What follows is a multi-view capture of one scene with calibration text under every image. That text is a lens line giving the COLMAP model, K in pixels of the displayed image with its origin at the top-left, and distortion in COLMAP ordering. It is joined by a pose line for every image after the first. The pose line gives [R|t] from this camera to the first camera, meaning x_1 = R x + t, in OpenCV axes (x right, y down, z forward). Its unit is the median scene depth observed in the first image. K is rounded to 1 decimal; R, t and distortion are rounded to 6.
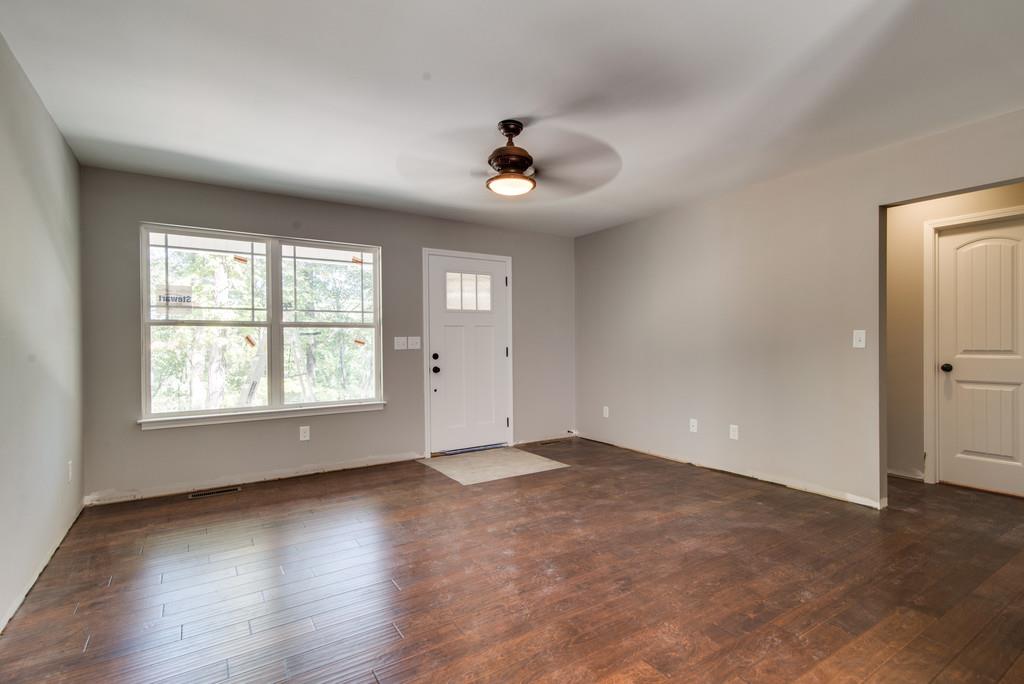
lens RADIAL K [[496.6, 0, 536.6], [0, 496.6, 347.5], [0, 0, 1]] dist [0.001646, 0.000104]
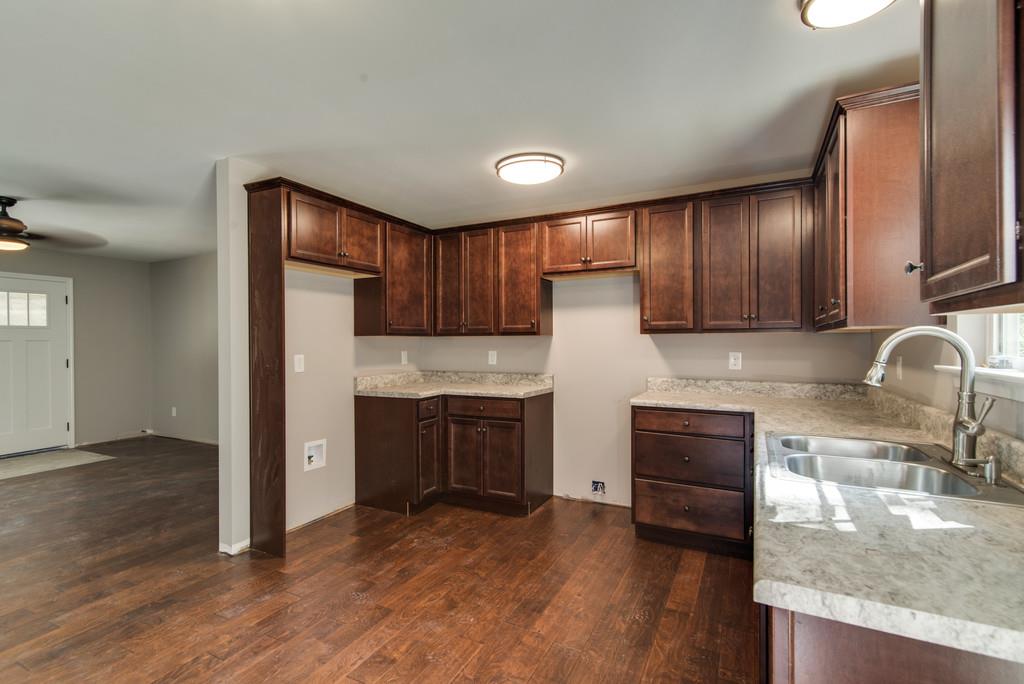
lens RADIAL K [[499.0, 0, 478.2], [0, 499.0, 343.3], [0, 0, 1]] dist [0.013388, -0.000314]
pose [[0.895150, 0.002356, 0.445758, 0.421572], [0.001560, 0.999963, -0.008417, -0.040280], [-0.445762, 0.008230, 0.895114, -0.677326]]
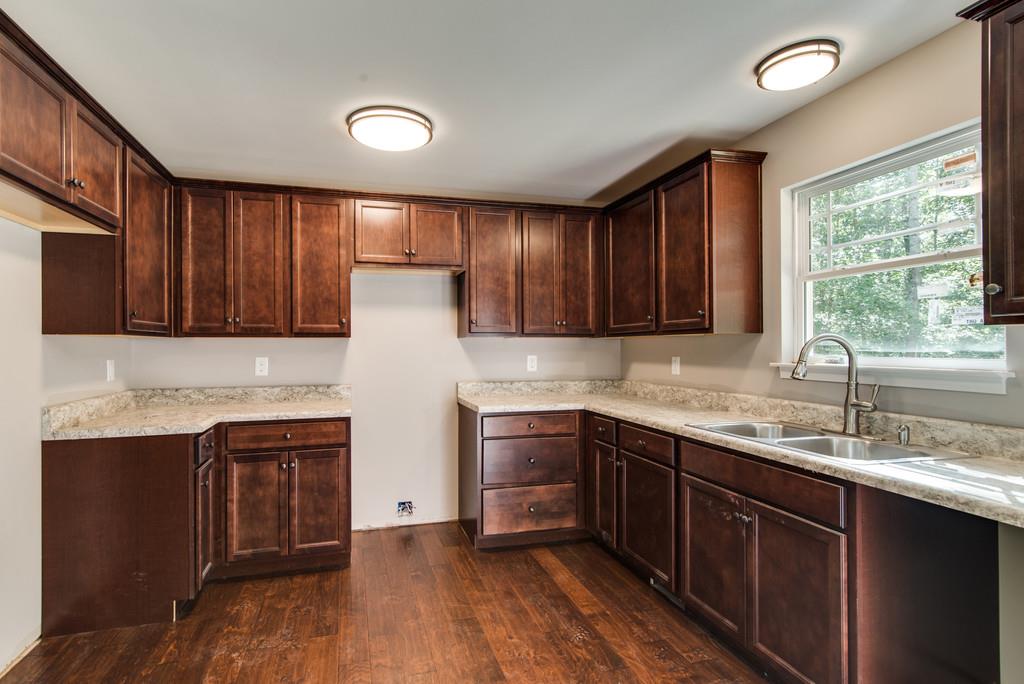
lens RADIAL K [[499.0, 0, 478.2], [0, 499.0, 343.3], [0, 0, 1]] dist [0.013388, -0.000314]
pose [[0.346925, 0.009817, 0.937841, 0.260721], [0.007819, 0.999880, -0.013359, -0.042859], [-0.937860, 0.011968, 0.346807, -0.251991]]
